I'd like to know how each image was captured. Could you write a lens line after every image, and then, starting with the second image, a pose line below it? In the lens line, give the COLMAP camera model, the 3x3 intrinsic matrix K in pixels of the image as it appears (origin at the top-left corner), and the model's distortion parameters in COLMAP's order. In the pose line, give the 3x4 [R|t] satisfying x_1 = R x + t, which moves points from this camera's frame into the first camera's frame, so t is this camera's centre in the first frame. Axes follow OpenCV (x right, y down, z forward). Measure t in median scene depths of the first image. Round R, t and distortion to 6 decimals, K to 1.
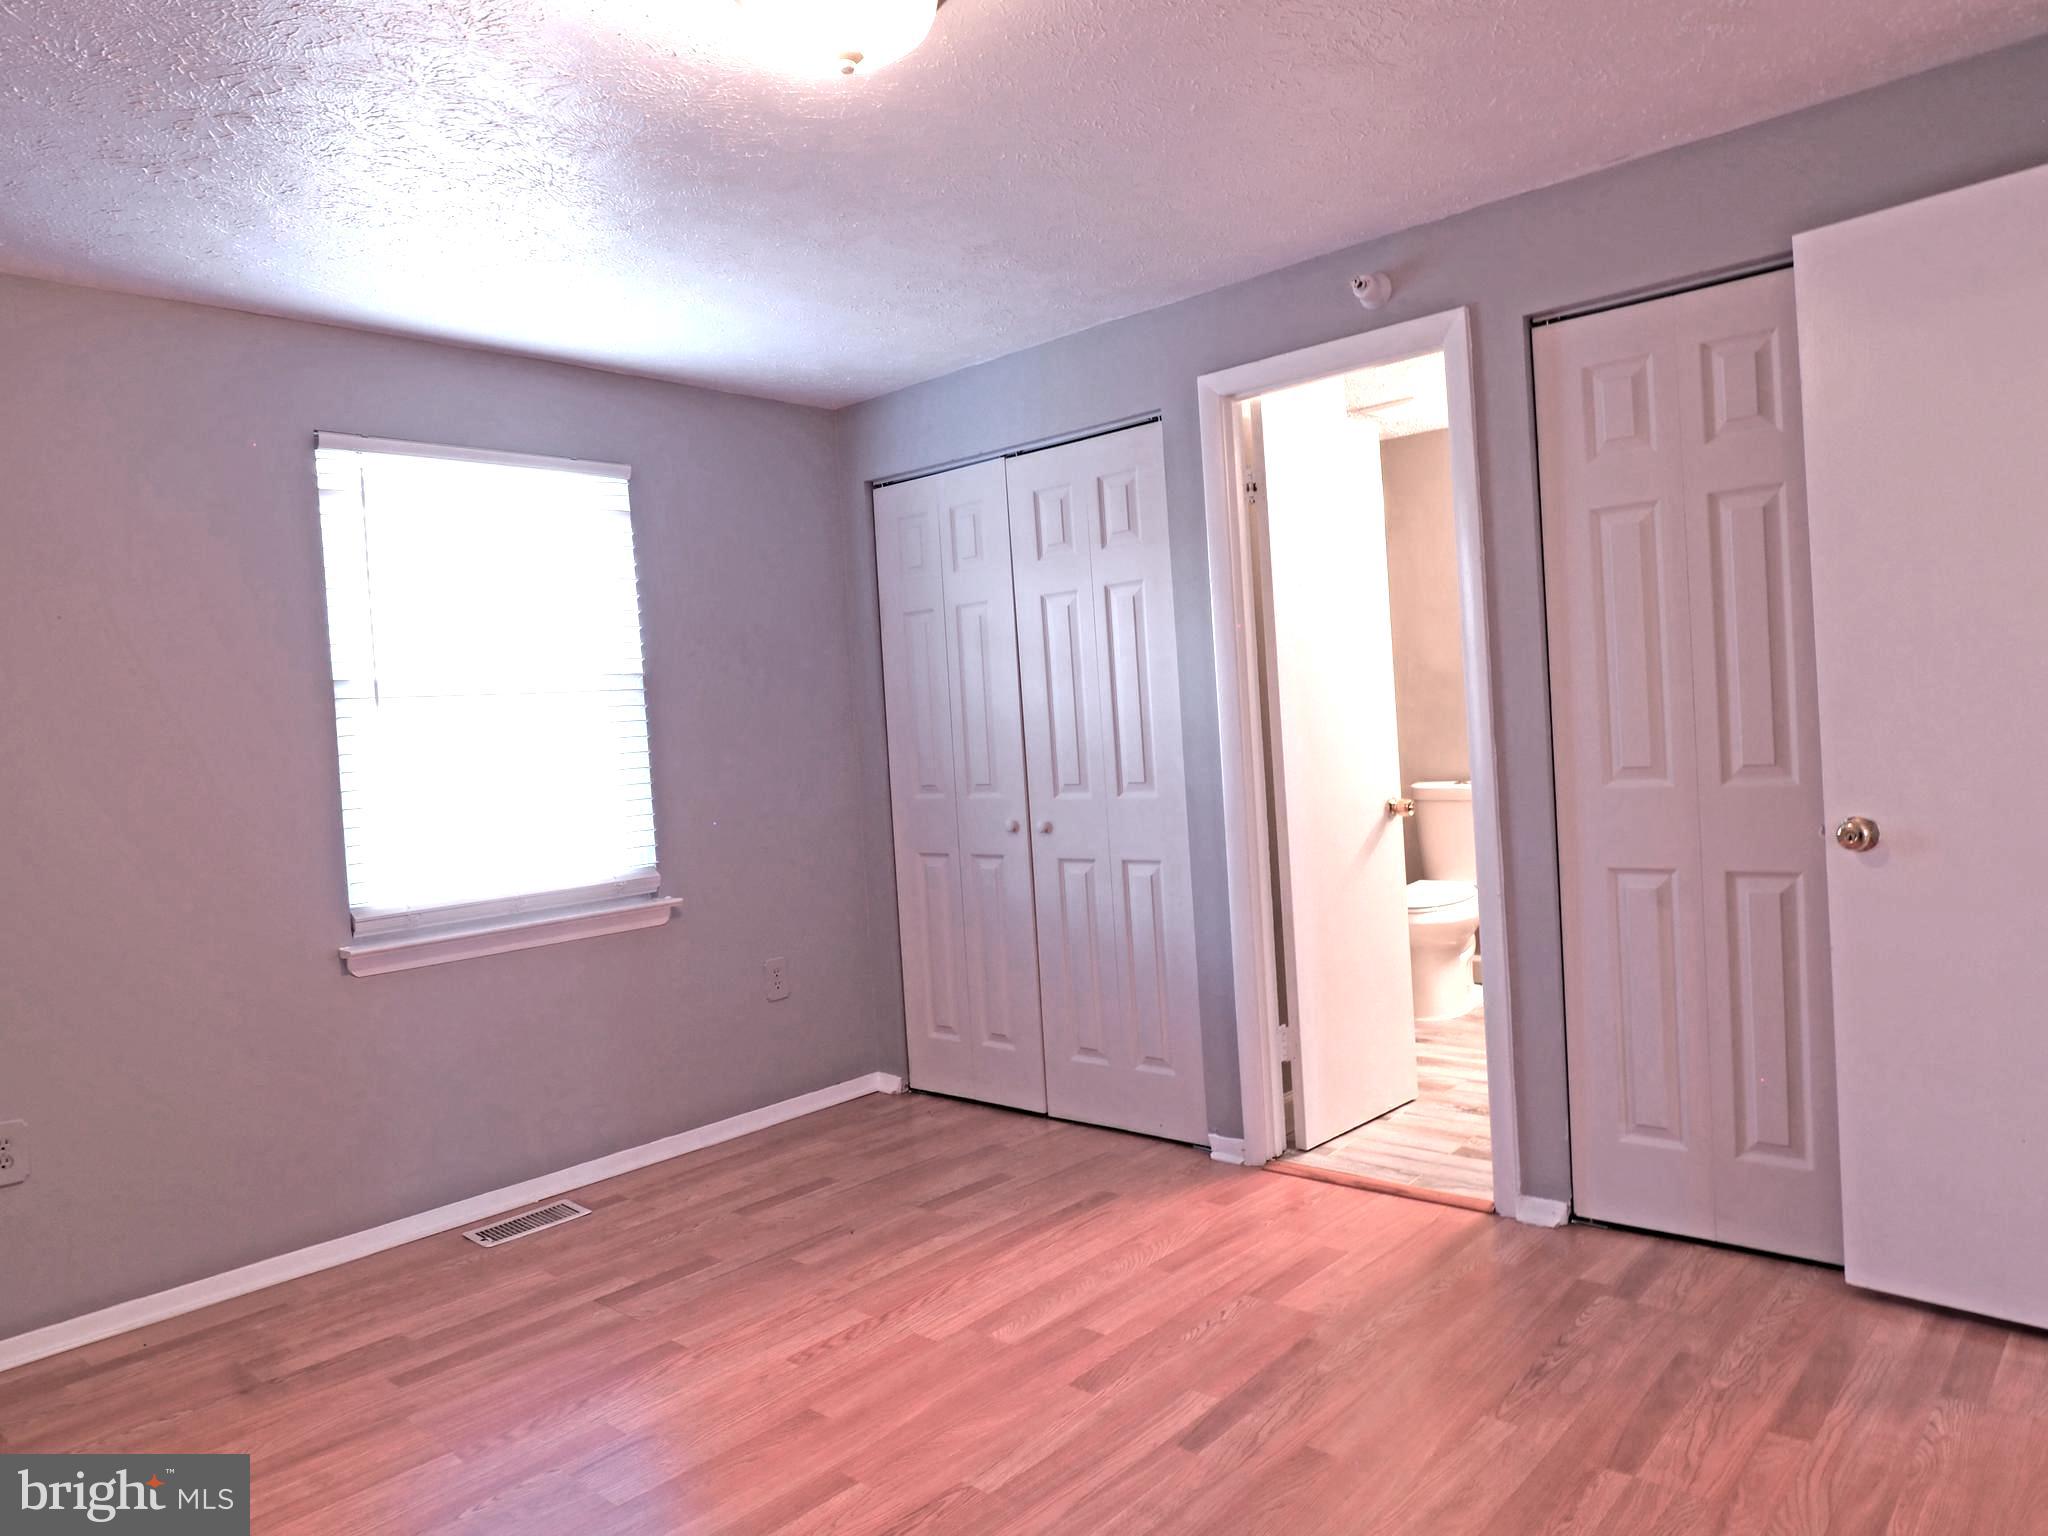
lens RADIAL K [[1295.5, 0, 1081.6], [0, 1295.5, 761.0], [0, 0, 1]] dist [-0.027565, 0.001504]
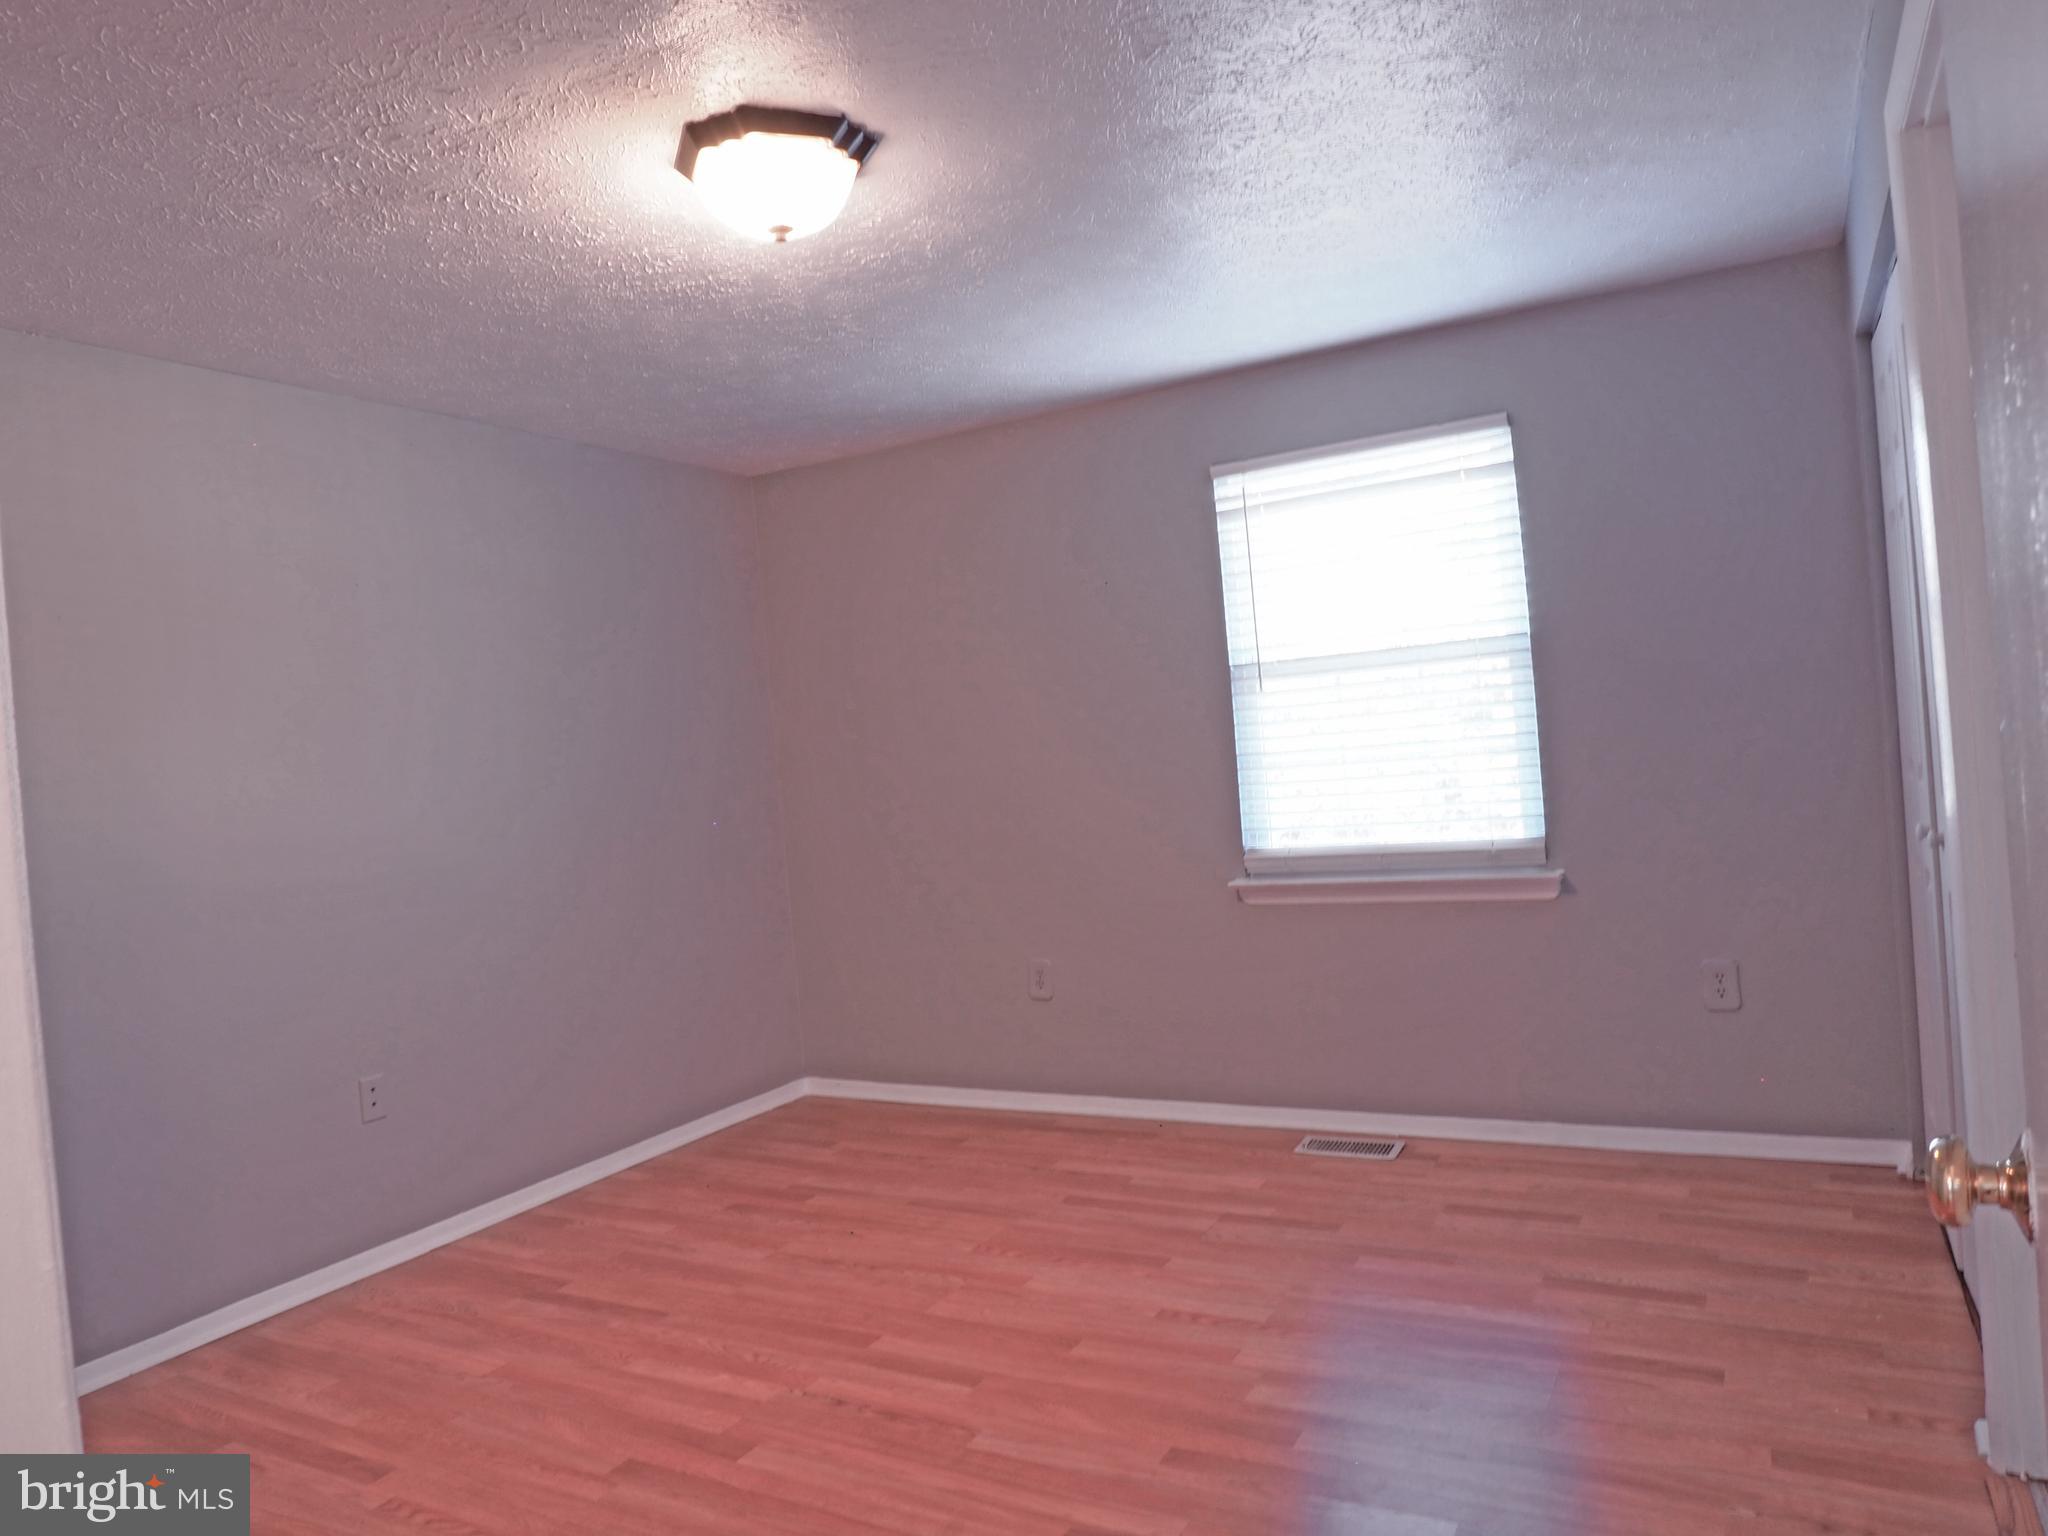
lens RADIAL K [[1341.2, 0, 1017.1], [0, 1341.2, 768.9], [0, 0, 1]] dist [-0.027444, 0.000758]
pose [[0.226754, 0.059073, -0.972159, 0.647764], [0.039427, 0.996784, 0.069766, -0.062563], [0.973154, -0.054149, 0.223695, 0.509625]]
